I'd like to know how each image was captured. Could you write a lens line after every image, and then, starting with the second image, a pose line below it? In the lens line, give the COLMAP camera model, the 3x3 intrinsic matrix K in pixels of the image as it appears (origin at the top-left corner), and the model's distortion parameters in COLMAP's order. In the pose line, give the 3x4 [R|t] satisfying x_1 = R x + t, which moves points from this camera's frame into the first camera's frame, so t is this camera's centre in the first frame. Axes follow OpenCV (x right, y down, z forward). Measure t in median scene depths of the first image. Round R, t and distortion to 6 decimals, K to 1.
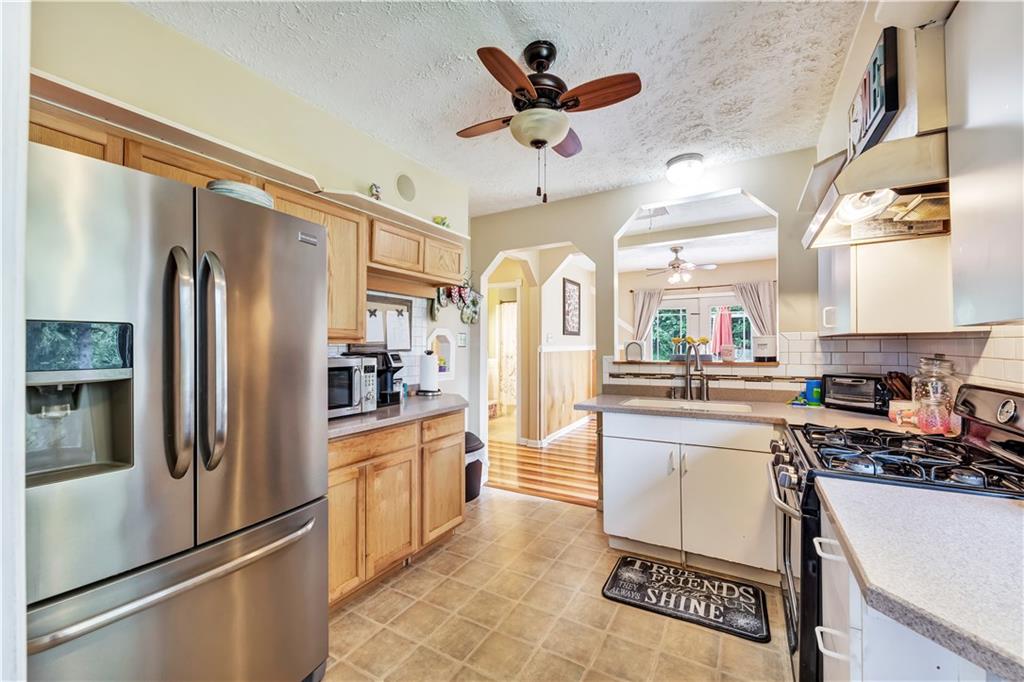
lens RADIAL K [[407.7, 0, 512.0], [0, 407.7, 341.0], [0, 0, 1]] dist [0.012098, -0.000372]
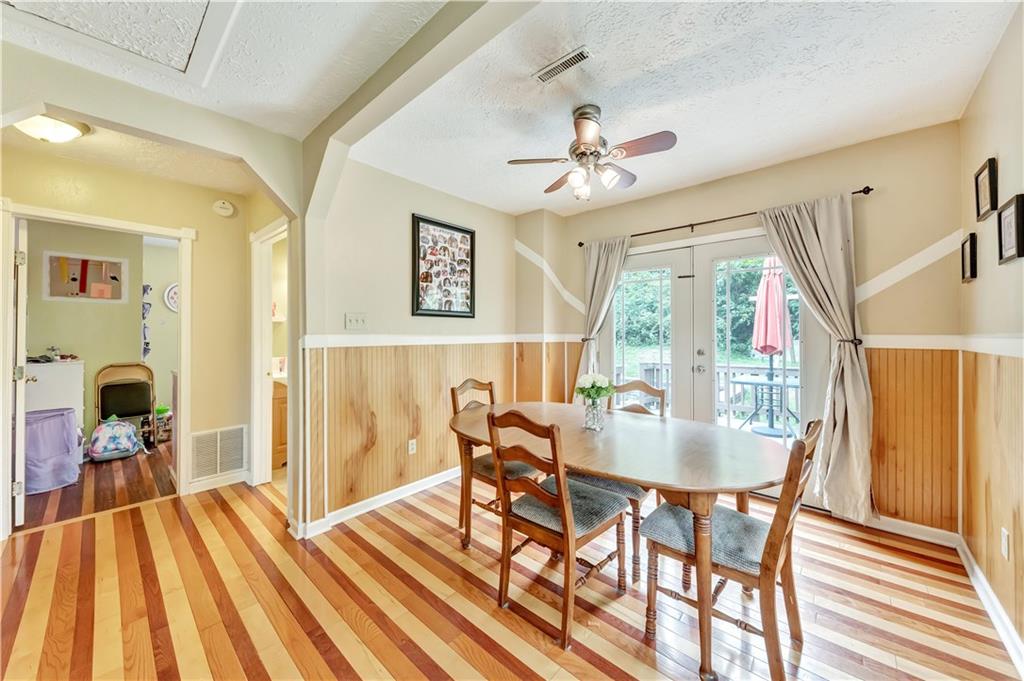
lens RADIAL K [[366.4, 0, 512.9], [0, 366.4, 336.5], [0, 0, 1]] dist [0.015141, -0.006415]
pose [[0.978934, 0.003327, -0.204150, 0.851676], [0.000869, 0.999790, 0.020458, 0.005687], [0.204175, -0.020204, 0.978726, 1.254169]]
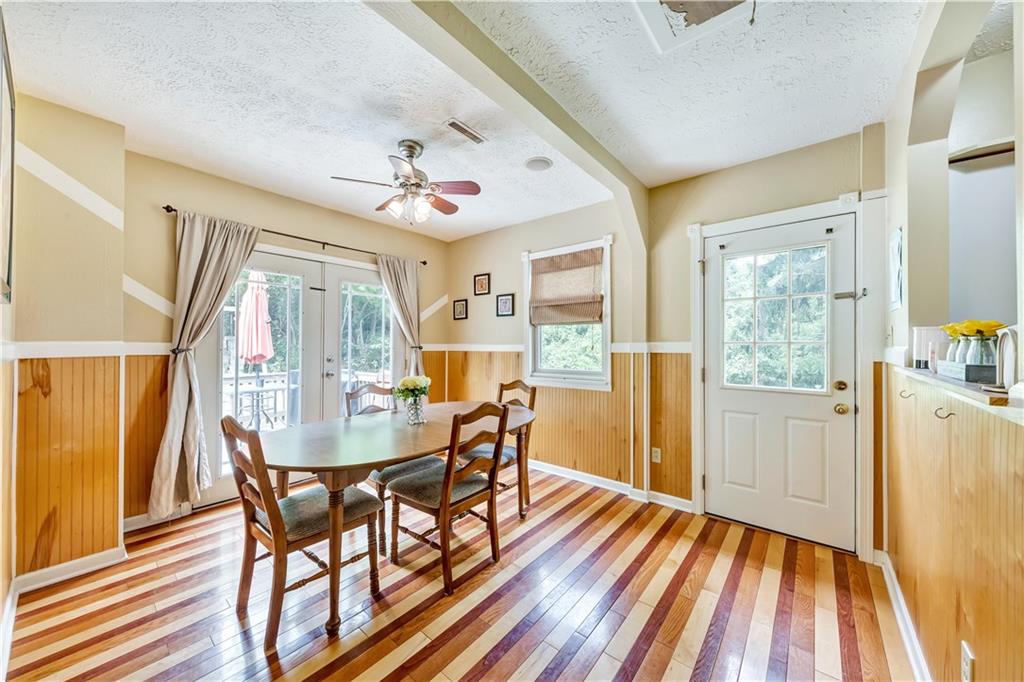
lens RADIAL K [[367.3, 0, 509.2], [0, 367.3, 347.0], [0, 0, 1]] dist [0.012582, -0.005910]
pose [[0.170746, -0.005180, 0.985302, -0.025636], [-0.014834, 0.999859, 0.007828, 0.016937], [-0.985203, -0.015952, 0.170645, 1.688466]]
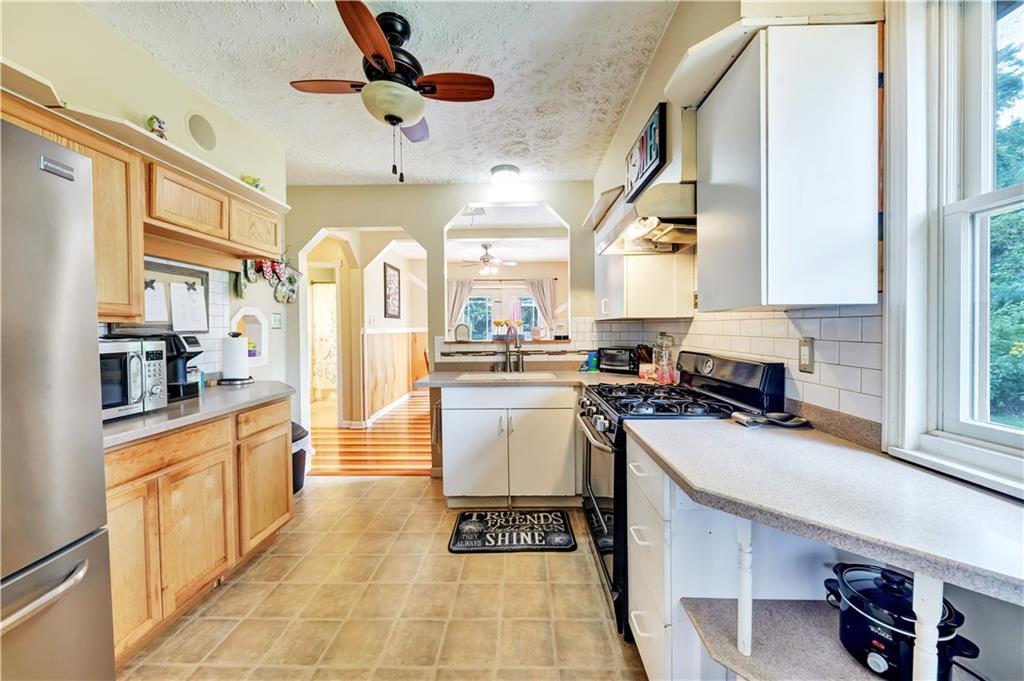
lens RADIAL K [[366.4, 0, 512.9], [0, 366.4, 336.5], [0, 0, 1]] dist [0.015141, -0.006415]
pose [[0.878299, -0.009396, 0.478019, -0.081435], [-0.005769, 0.999526, 0.030247, 0.007082], [-0.478076, -0.029324, 0.877829, 0.050997]]
